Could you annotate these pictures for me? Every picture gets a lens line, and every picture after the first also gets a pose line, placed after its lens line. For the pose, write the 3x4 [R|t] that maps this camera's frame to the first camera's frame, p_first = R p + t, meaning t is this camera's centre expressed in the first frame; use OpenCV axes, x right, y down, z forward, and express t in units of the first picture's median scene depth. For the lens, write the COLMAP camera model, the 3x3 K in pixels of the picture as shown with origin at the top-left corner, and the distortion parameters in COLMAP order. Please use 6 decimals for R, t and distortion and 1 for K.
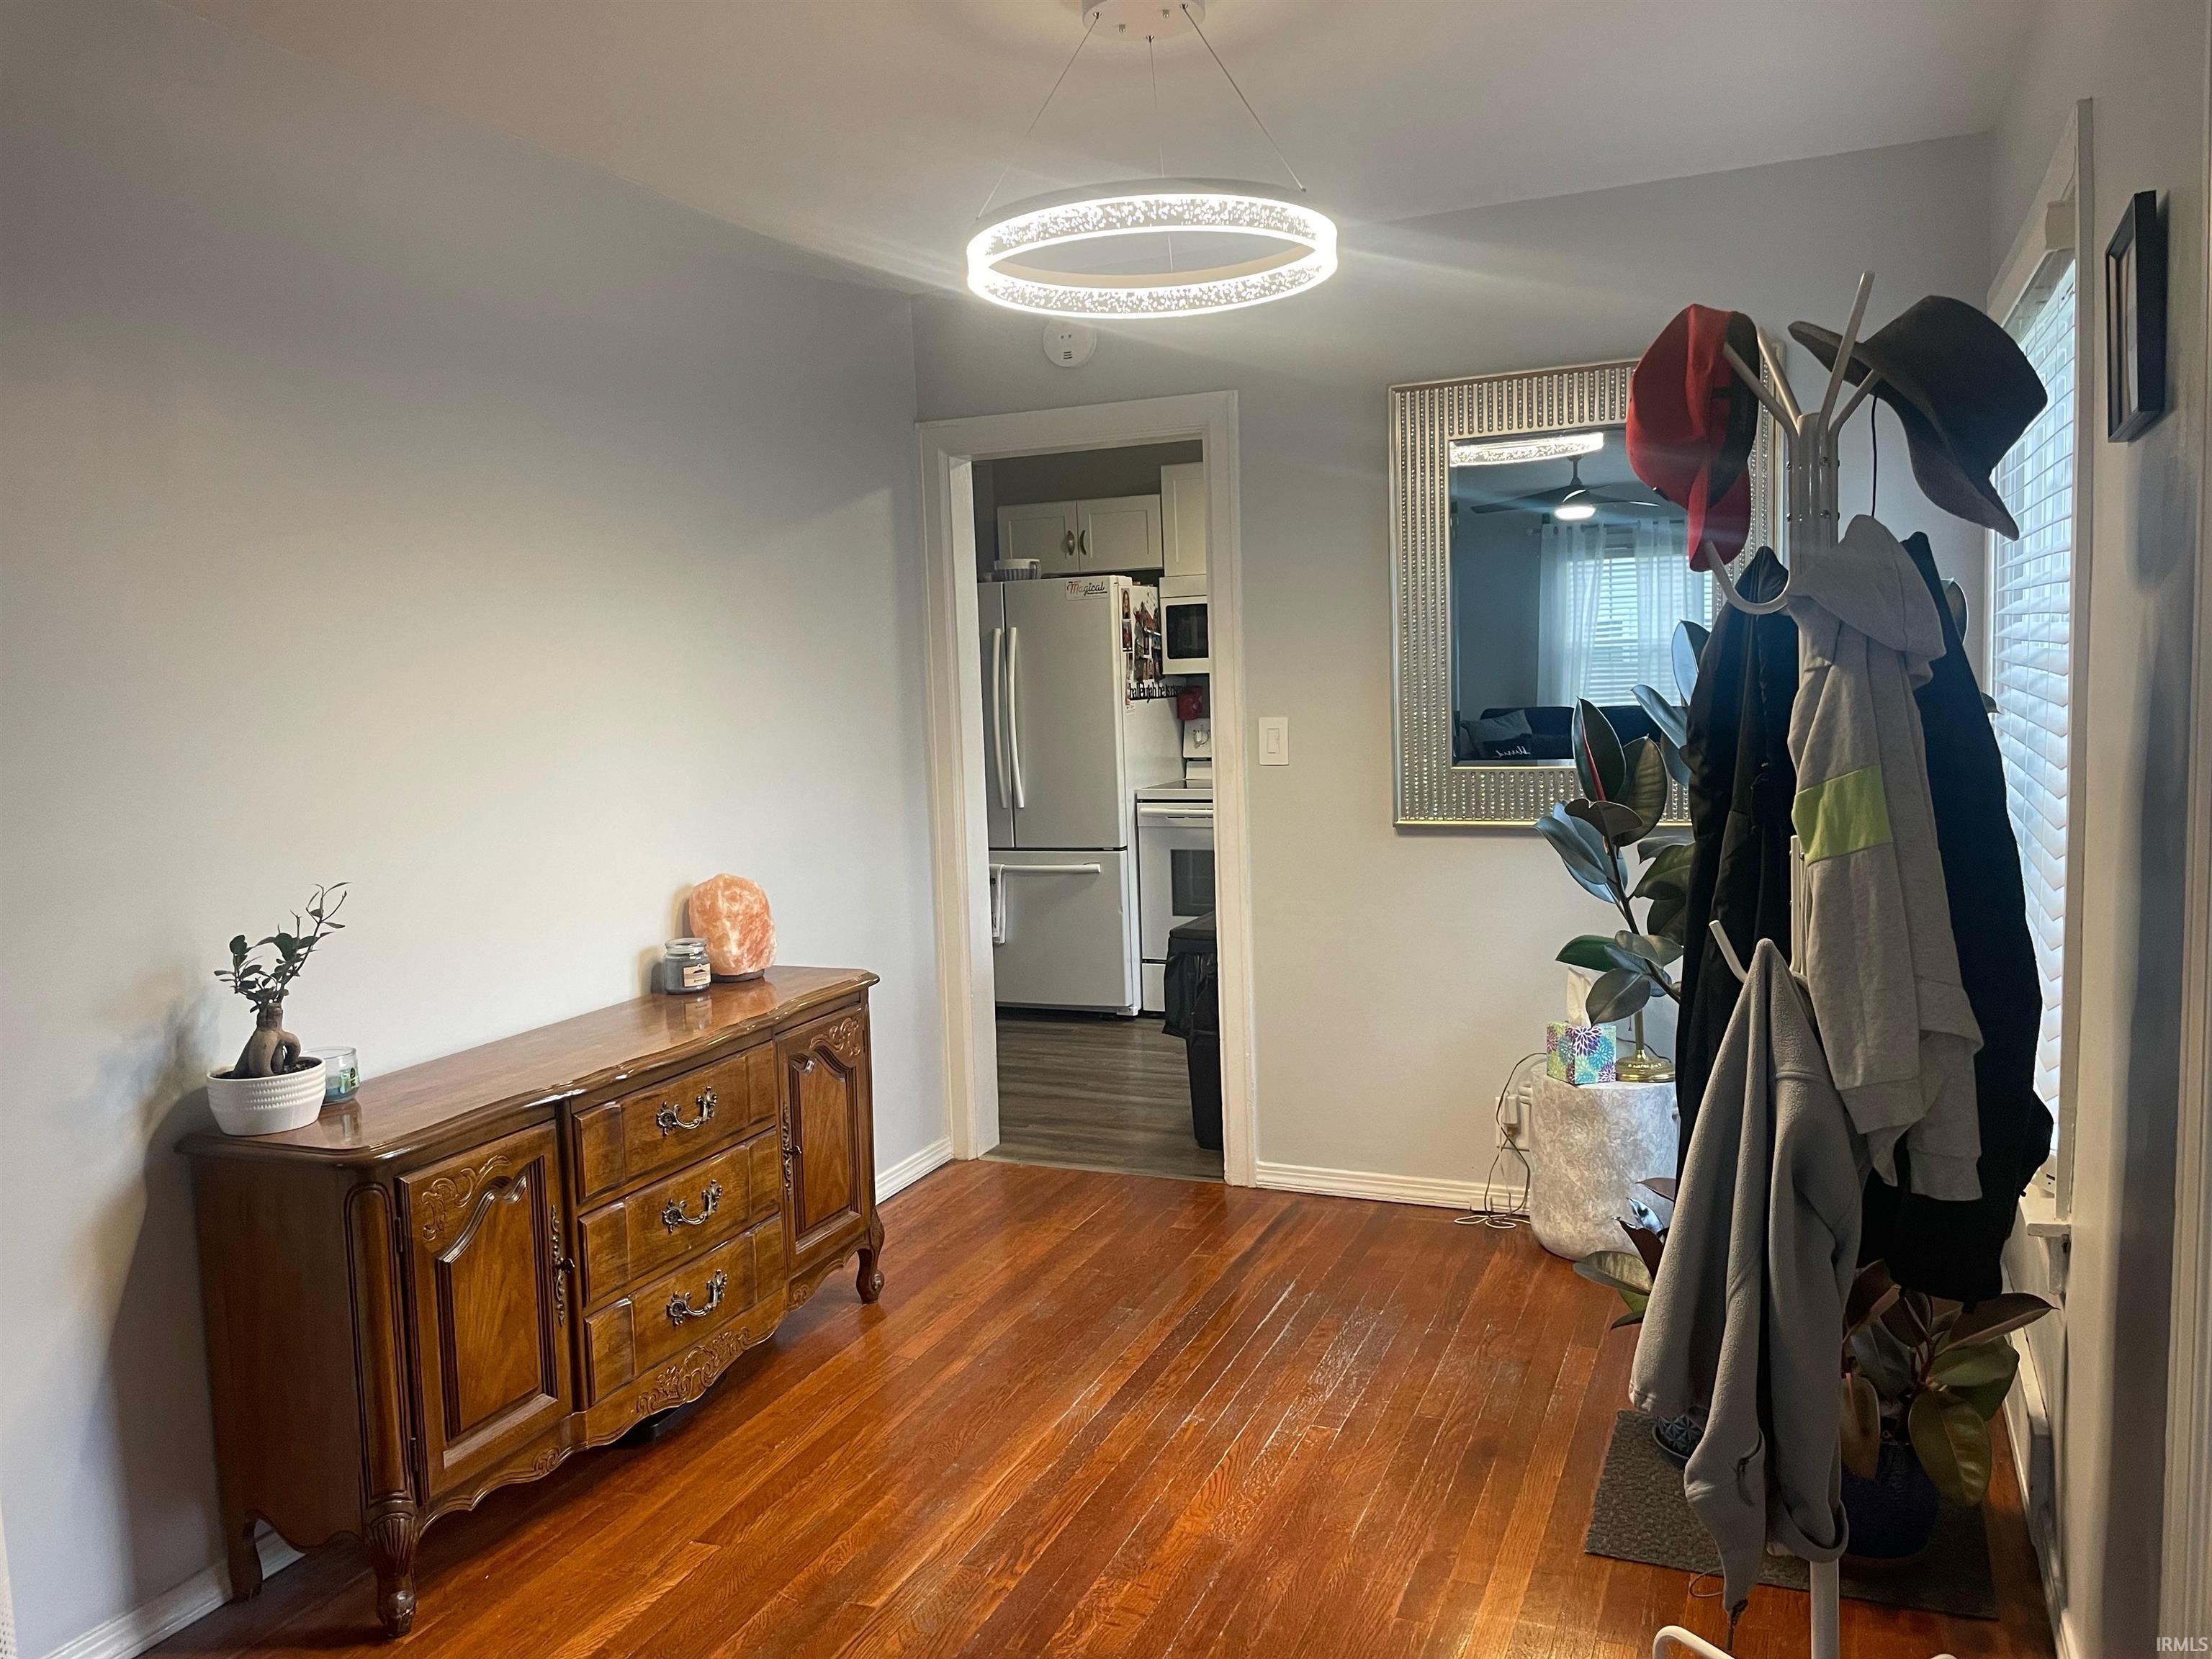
lens RADIAL K [[1679.8, 0, 1132.3], [0, 1679.8, 817.8], [0, 0, 1]] dist [0.088052, -0.117182]
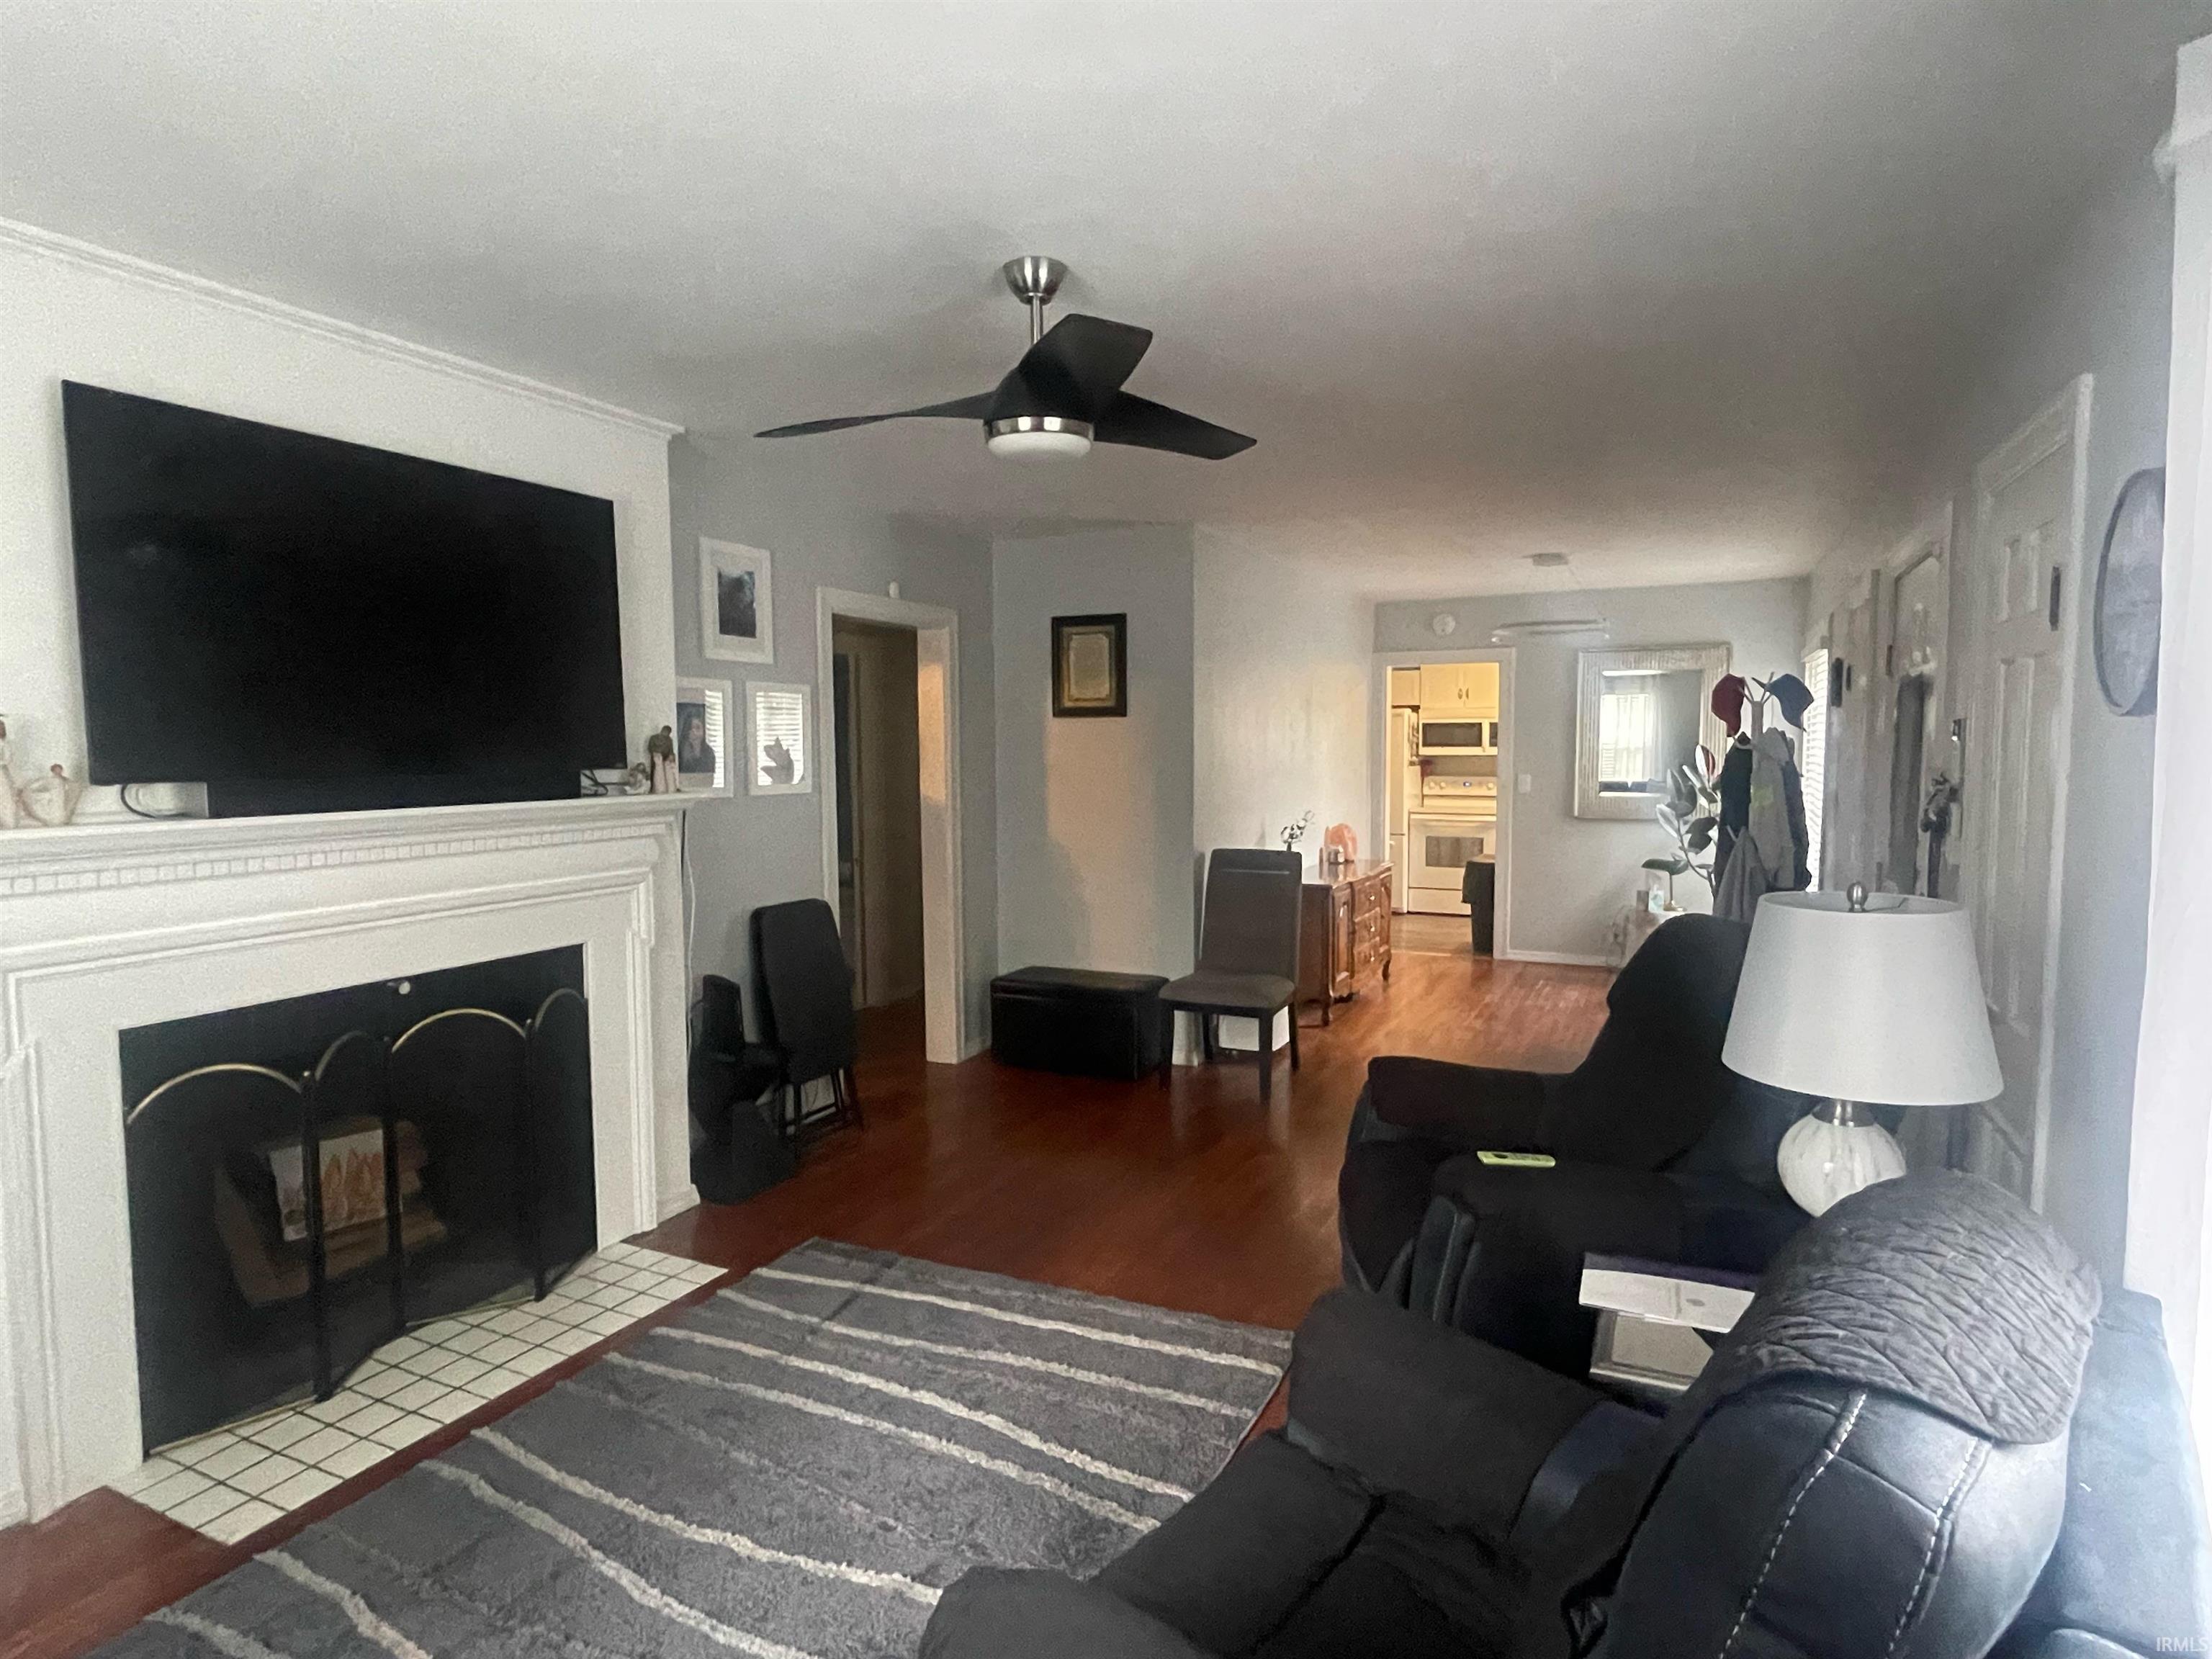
lens RADIAL K [[1234.3, 0, 1106.0], [0, 1234.3, 829.5], [0, 0, 1]] dist [-0.031140, -0.000190]
pose [[0.997552, 0.035914, -0.060001, -0.295033], [-0.037031, 0.999159, -0.017609, 0.054383], [0.059319, 0.019788, 0.998043, -0.610047]]
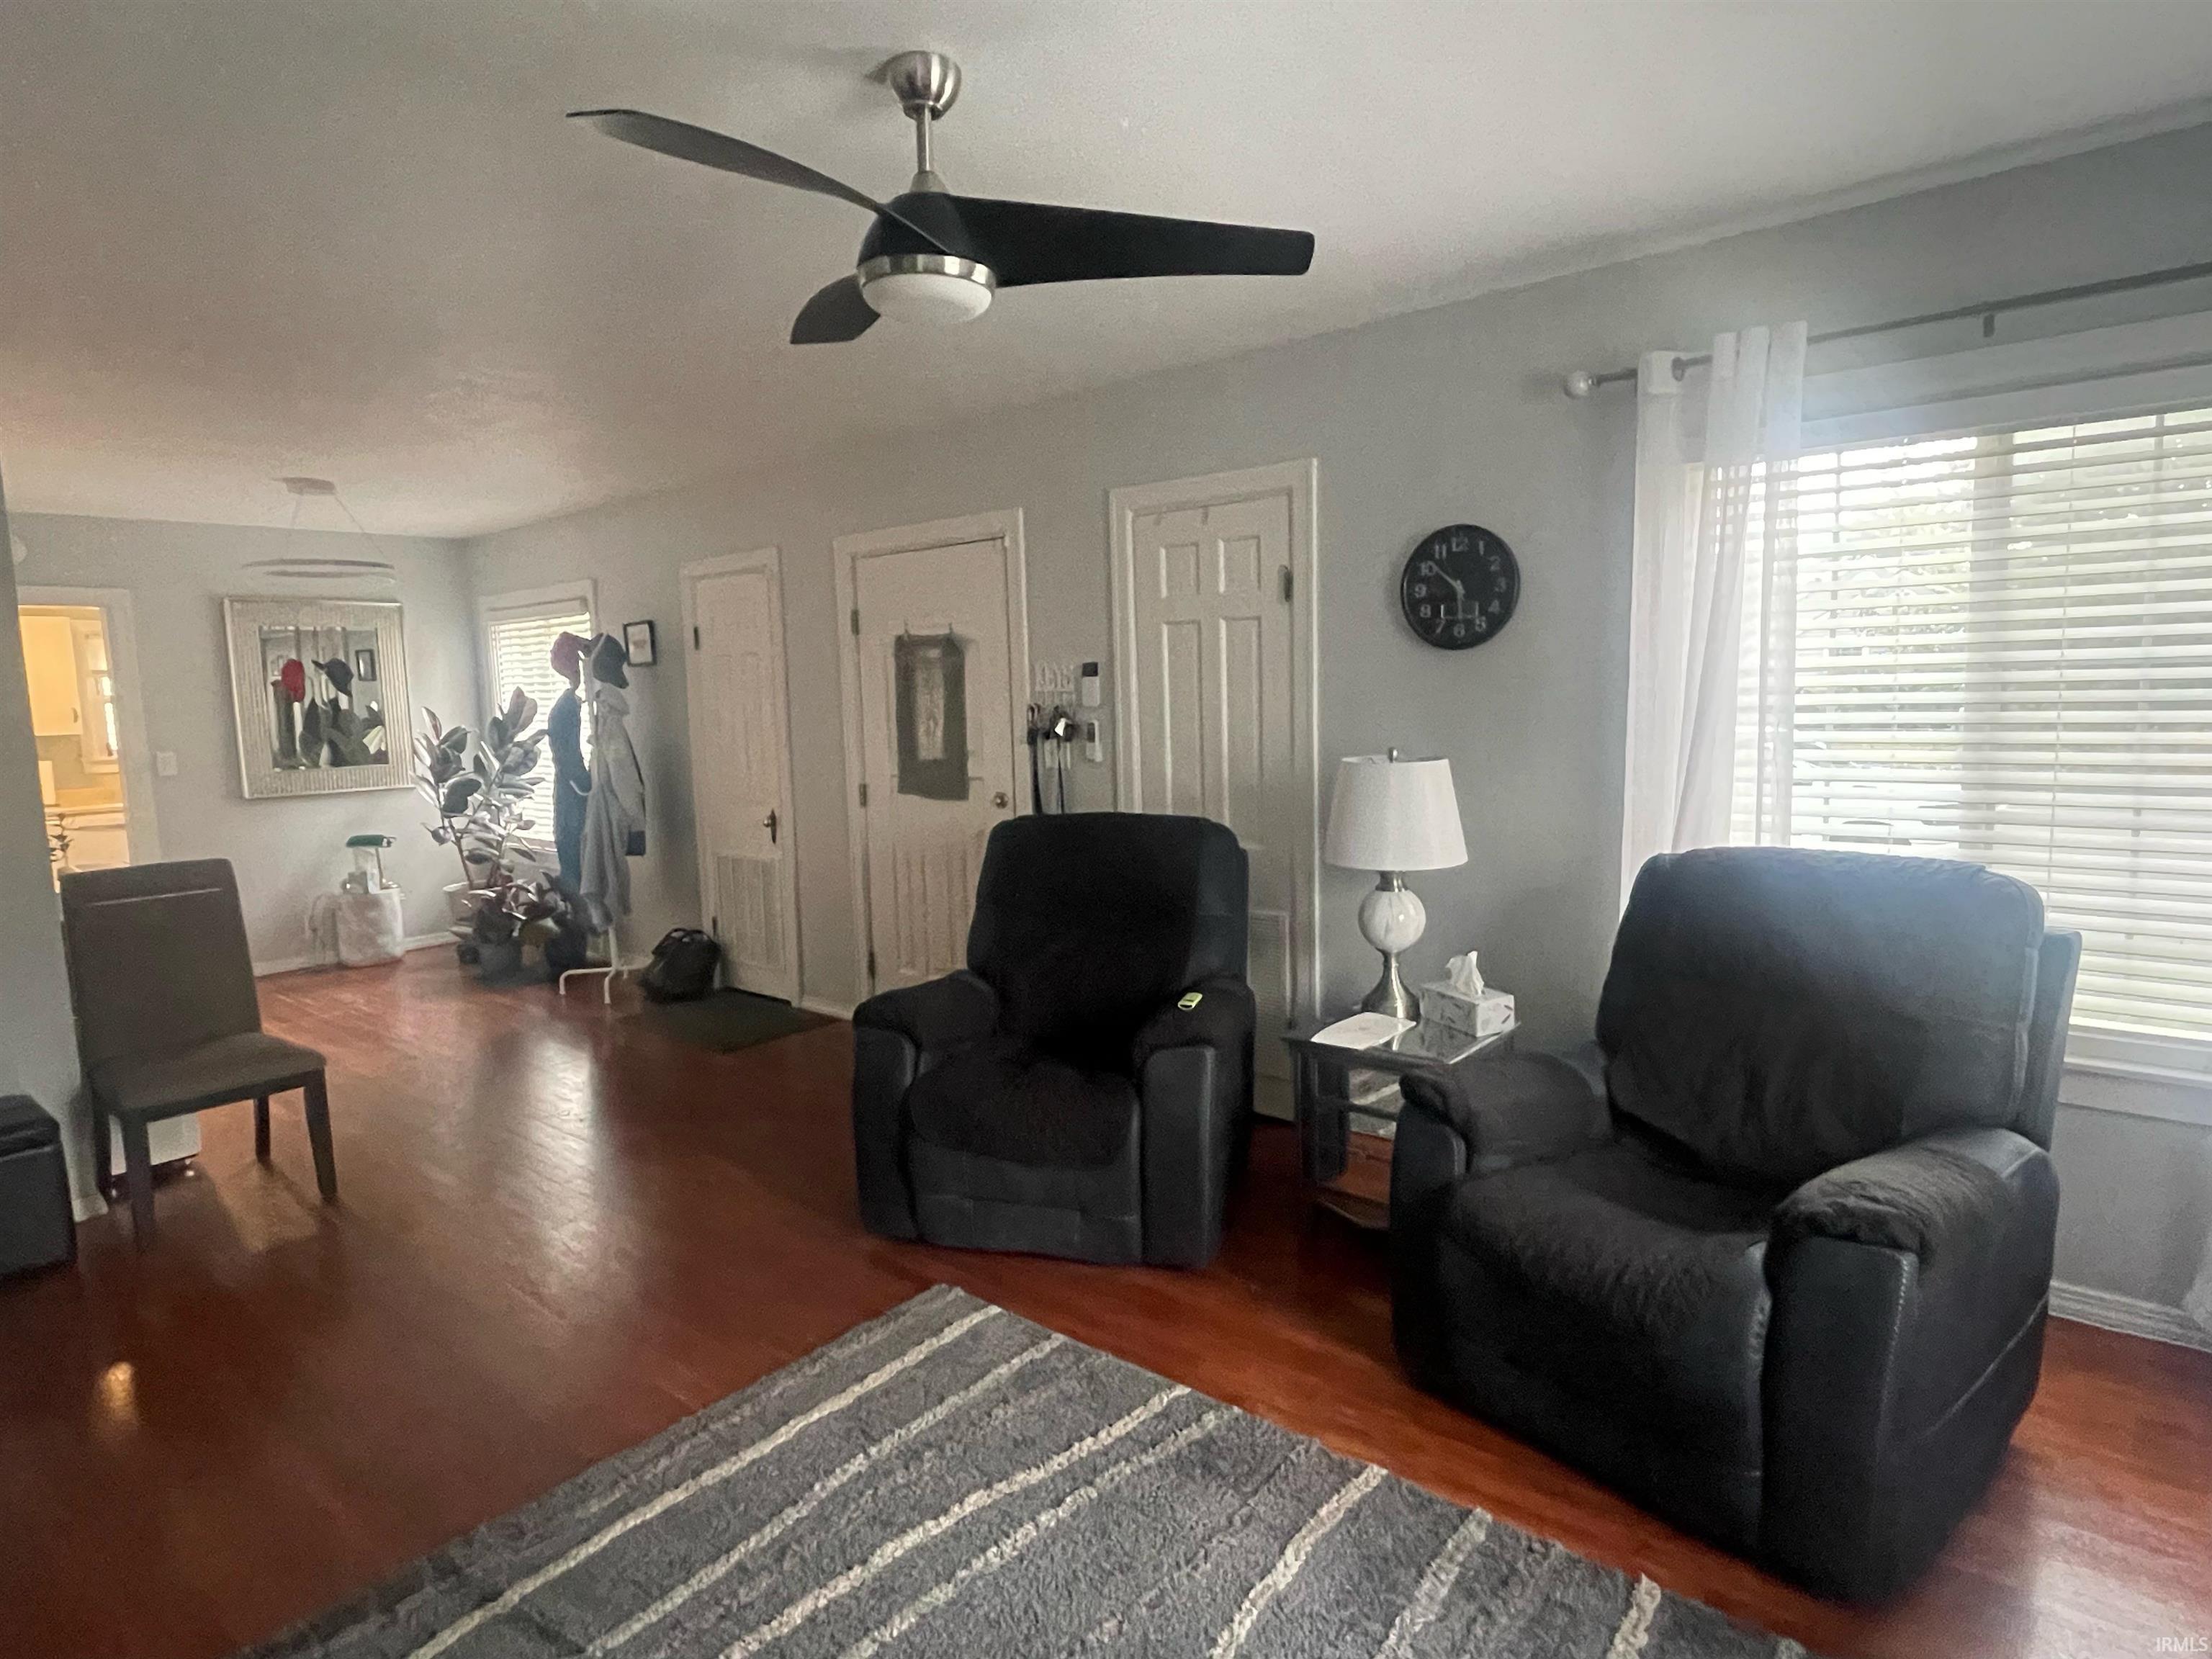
lens RADIAL K [[1234.3, 0, 1106.0], [0, 1234.3, 829.5], [0, 0, 1]] dist [-0.031140, -0.000190]
pose [[0.322417, -0.093235, 0.941995, -0.629668], [0.112436, 0.991865, 0.059687, 0.048278], [-0.939896, 0.086670, 0.330277, -0.364078]]
